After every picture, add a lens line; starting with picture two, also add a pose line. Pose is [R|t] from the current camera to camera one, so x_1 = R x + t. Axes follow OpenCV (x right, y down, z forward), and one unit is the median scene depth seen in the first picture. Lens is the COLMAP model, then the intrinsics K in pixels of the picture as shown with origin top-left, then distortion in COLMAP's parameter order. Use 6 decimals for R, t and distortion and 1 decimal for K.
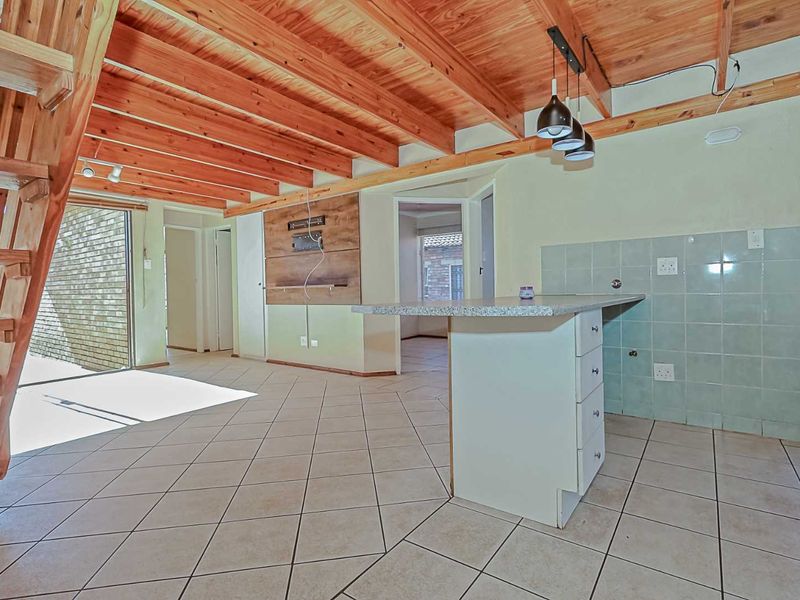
lens RADIAL K [[411.4, 0, 416.3], [0, 411.4, 295.8], [0, 0, 1]] dist [0.000831, 0.000291]
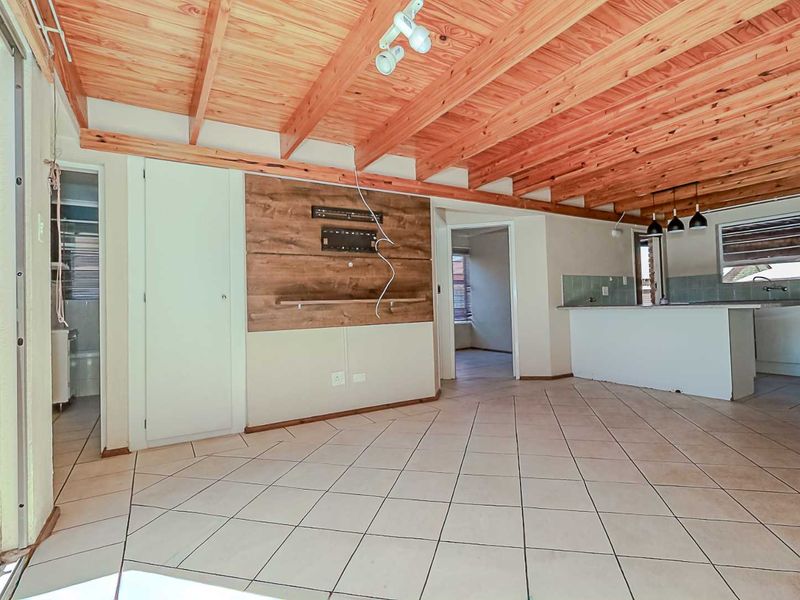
lens RADIAL K [[405.1, 0, 400.0], [0, 405.1, 300.0], [0, 0, 1]] dist [-0.017876, -0.000348]
pose [[0.401321, 0.021695, 0.915681, -0.951059], [0.036263, 0.998559, -0.039551, 0.007622], [-0.915219, 0.049078, 0.399956, 0.681837]]
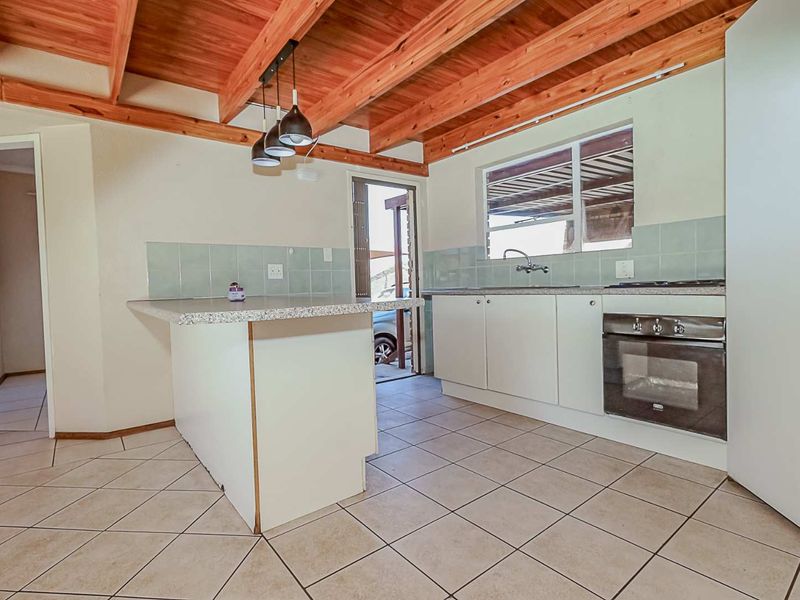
lens RADIAL K [[411.4, 0, 416.3], [0, 411.4, 295.8], [0, 0, 1]] dist [0.000831, 0.000291]
pose [[0.268863, -0.017232, 0.963024, -0.251334], [0.035709, 0.999331, 0.007912, 0.001456], [-0.962516, 0.032262, 0.269298, 0.179085]]
